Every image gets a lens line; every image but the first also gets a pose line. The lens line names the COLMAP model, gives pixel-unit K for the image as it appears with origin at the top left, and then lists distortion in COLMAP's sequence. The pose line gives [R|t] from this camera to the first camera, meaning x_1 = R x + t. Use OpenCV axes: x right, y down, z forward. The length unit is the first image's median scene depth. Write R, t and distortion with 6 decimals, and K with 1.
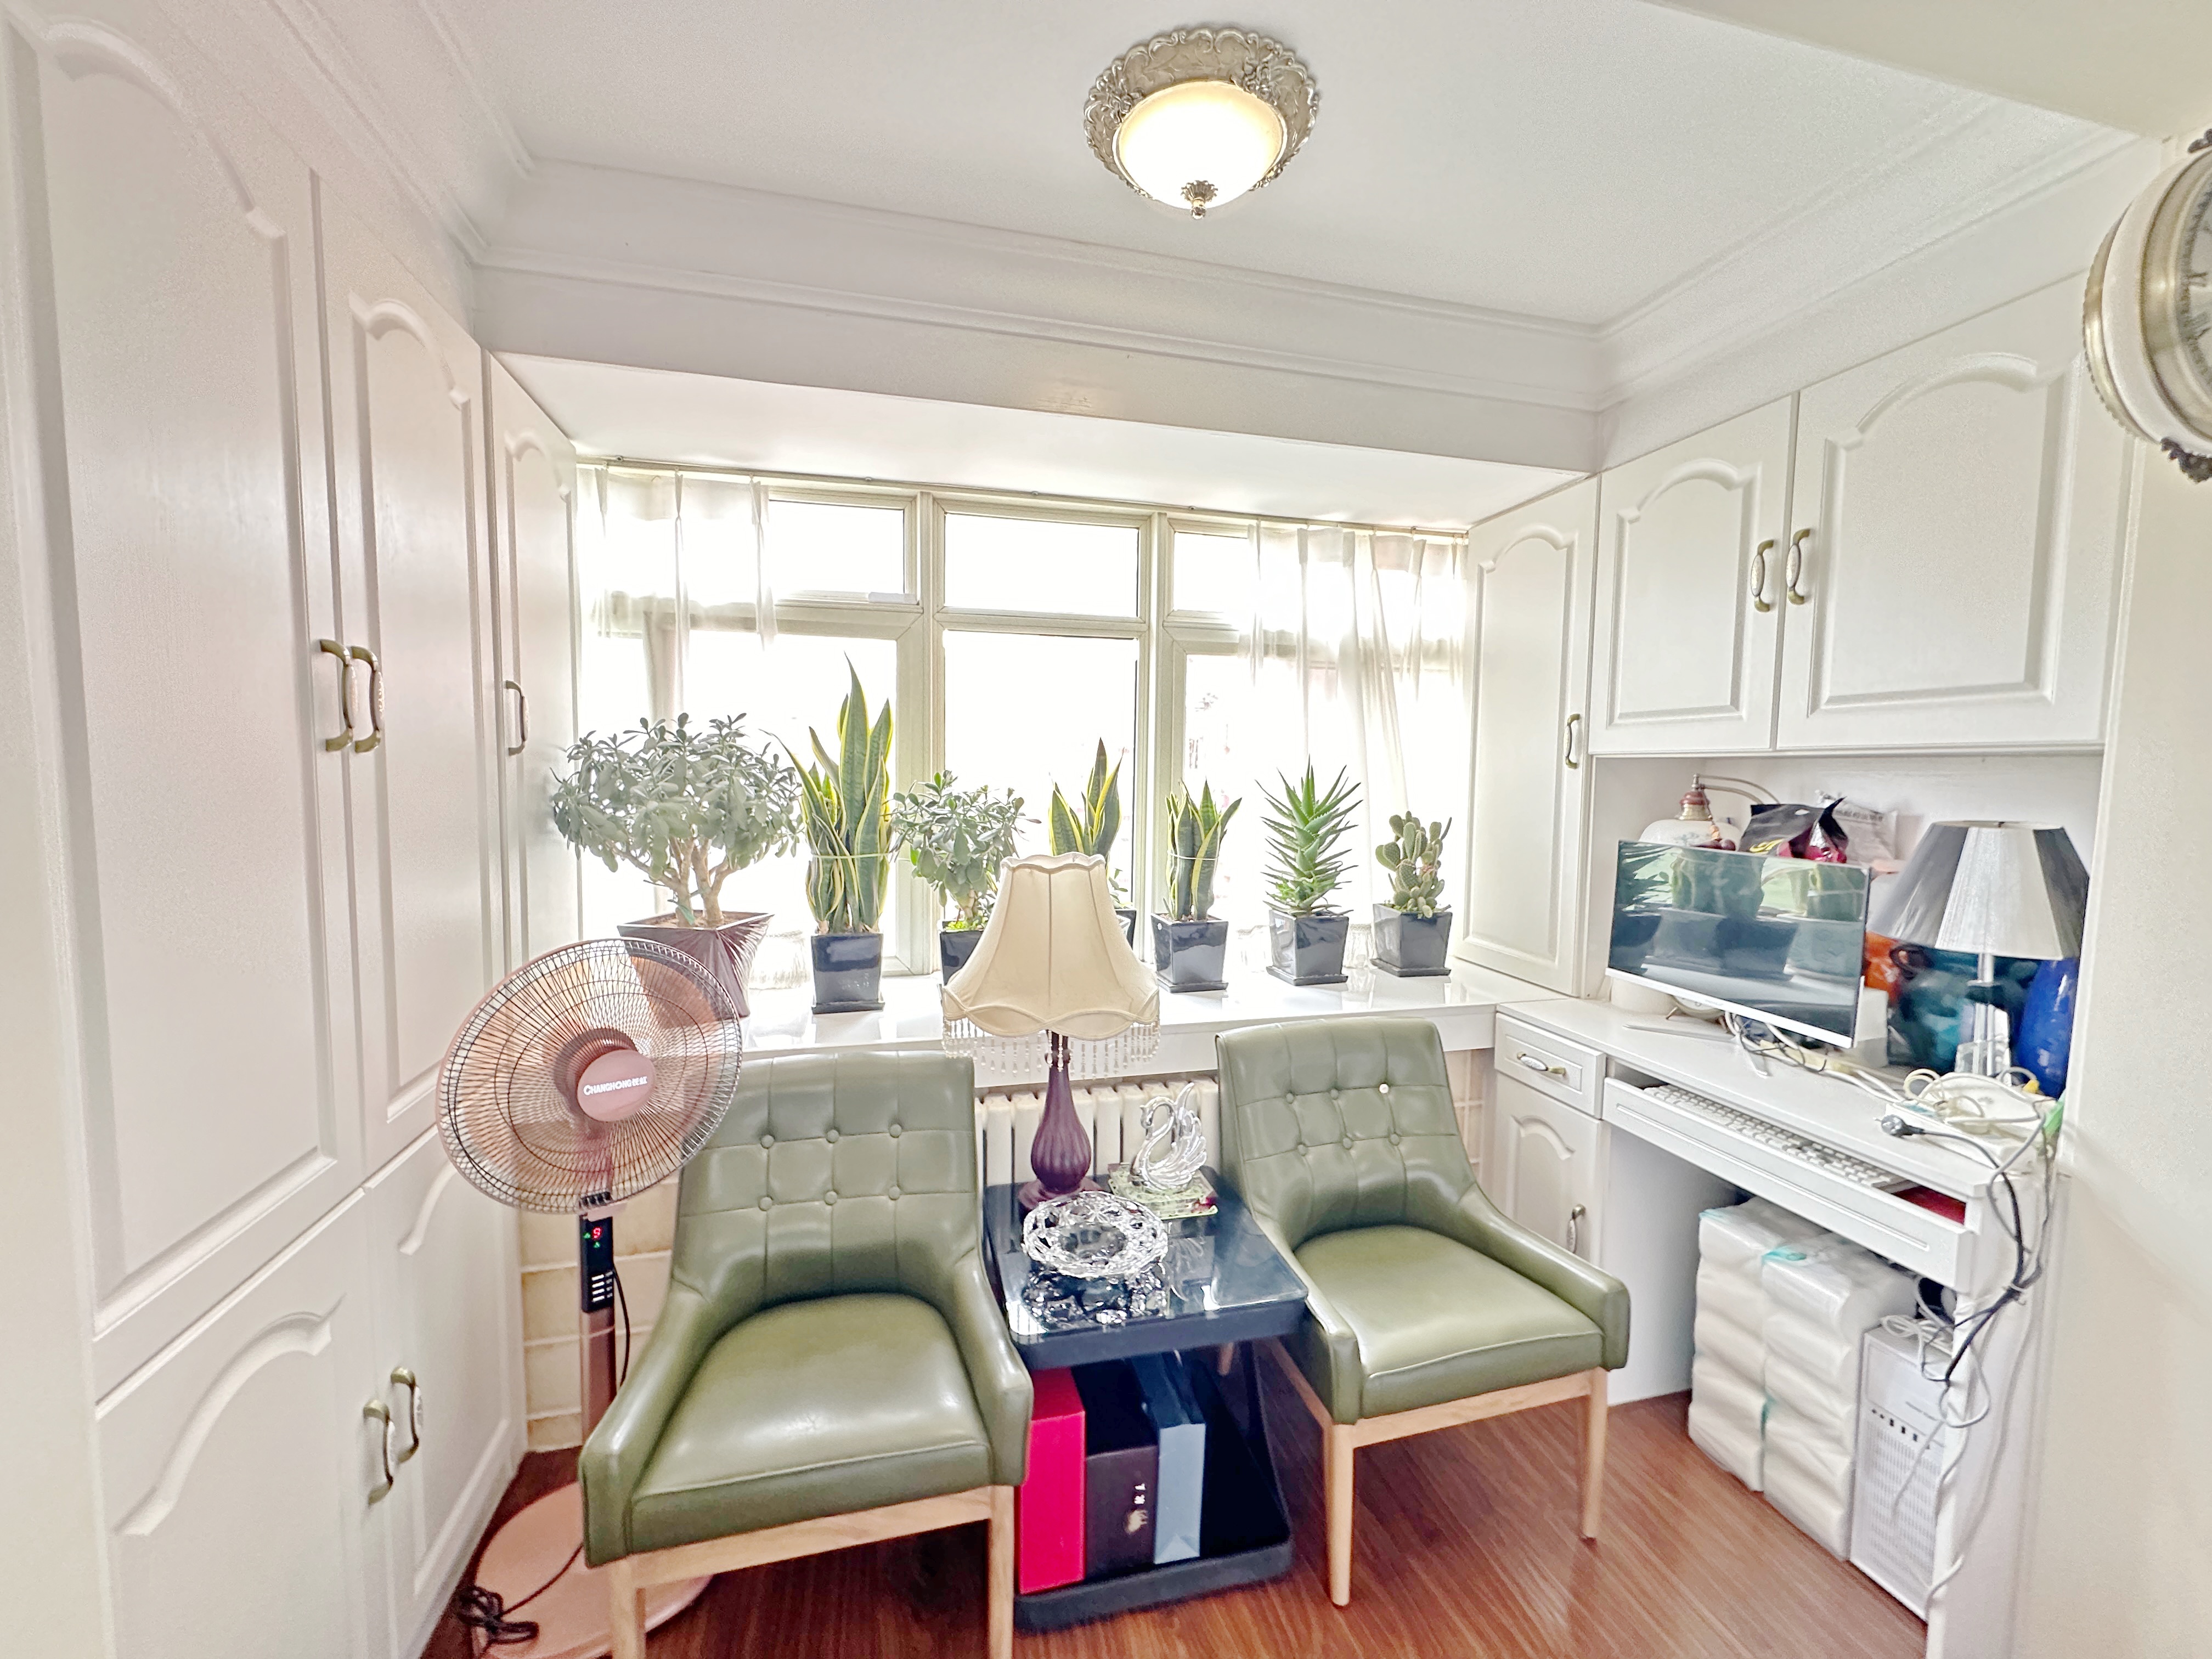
lens RADIAL K [[881.2, 0, 1109.6], [0, 881.2, 831.0], [0, 0, 1]] dist [0.000111, 0.000029]
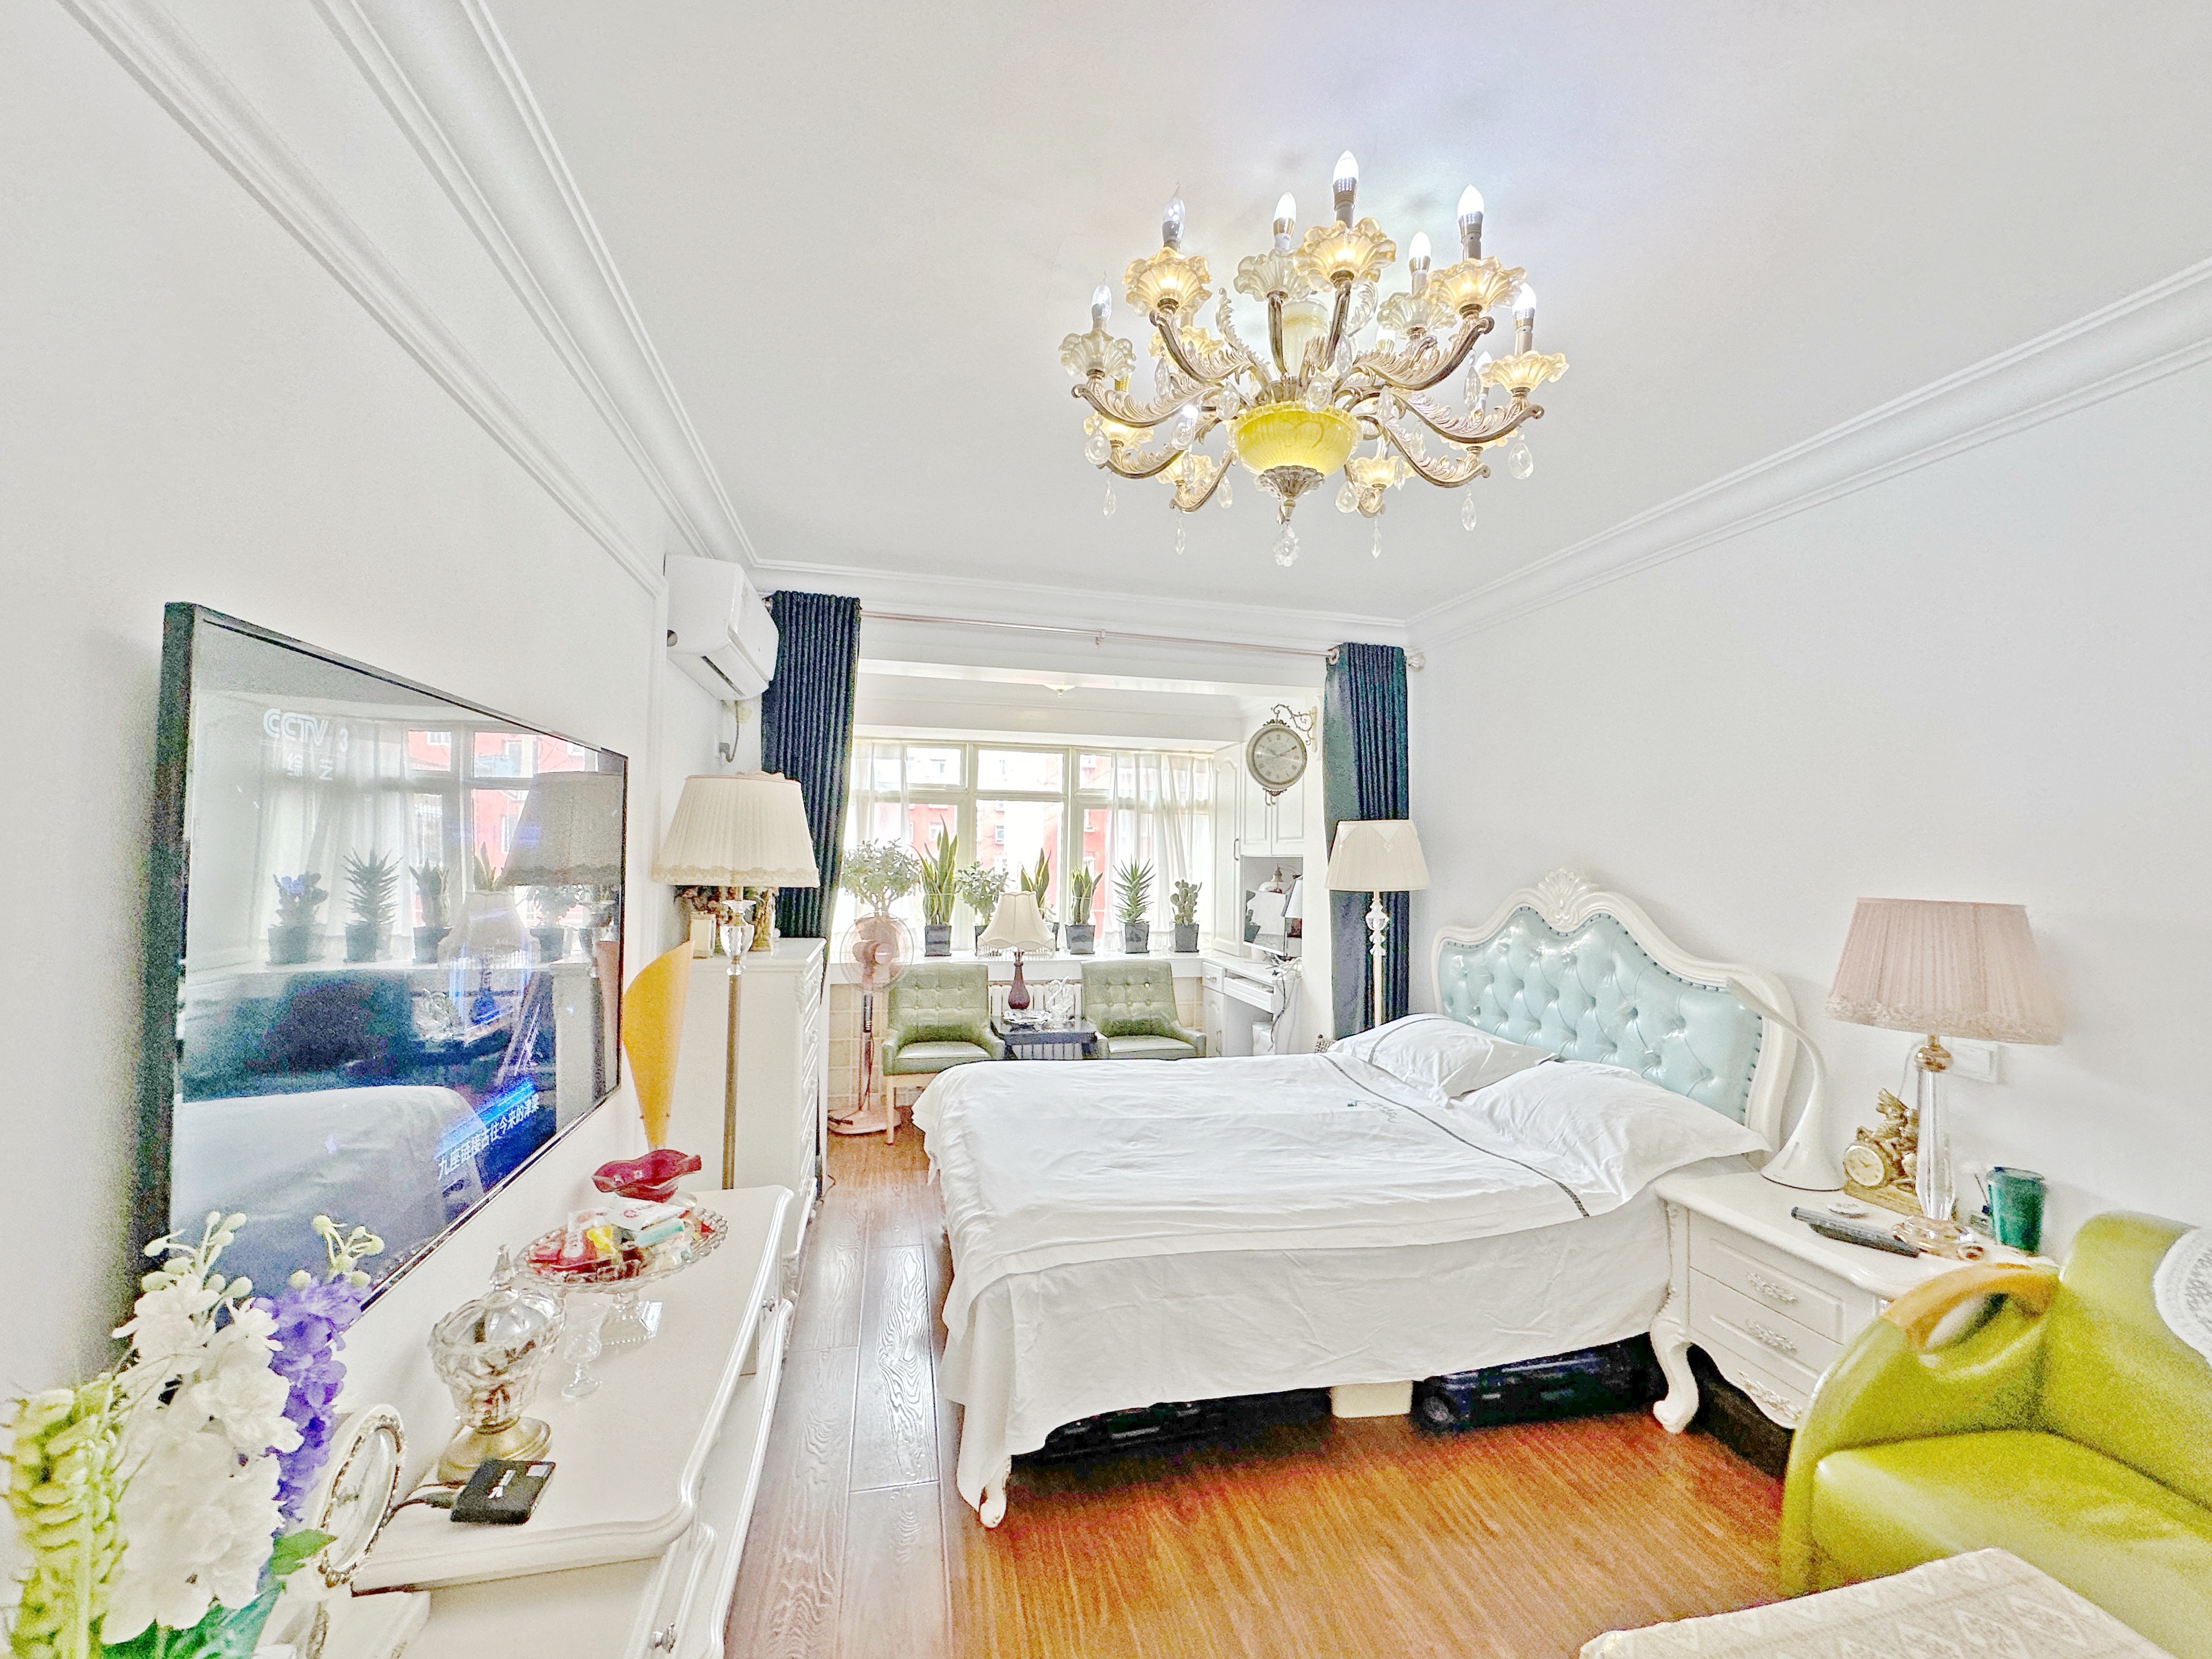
lens RADIAL K [[881.2, 0, 1097.1], [0, 881.2, 823.4], [0, 0, 1]] dist [0.000111, 0.000029]
pose [[0.999662, -0.000626, -0.025982, 0.199960], [-0.002189, 0.994129, -0.108176, 0.088173], [0.025897, 0.108197, 0.993792, -1.370946]]
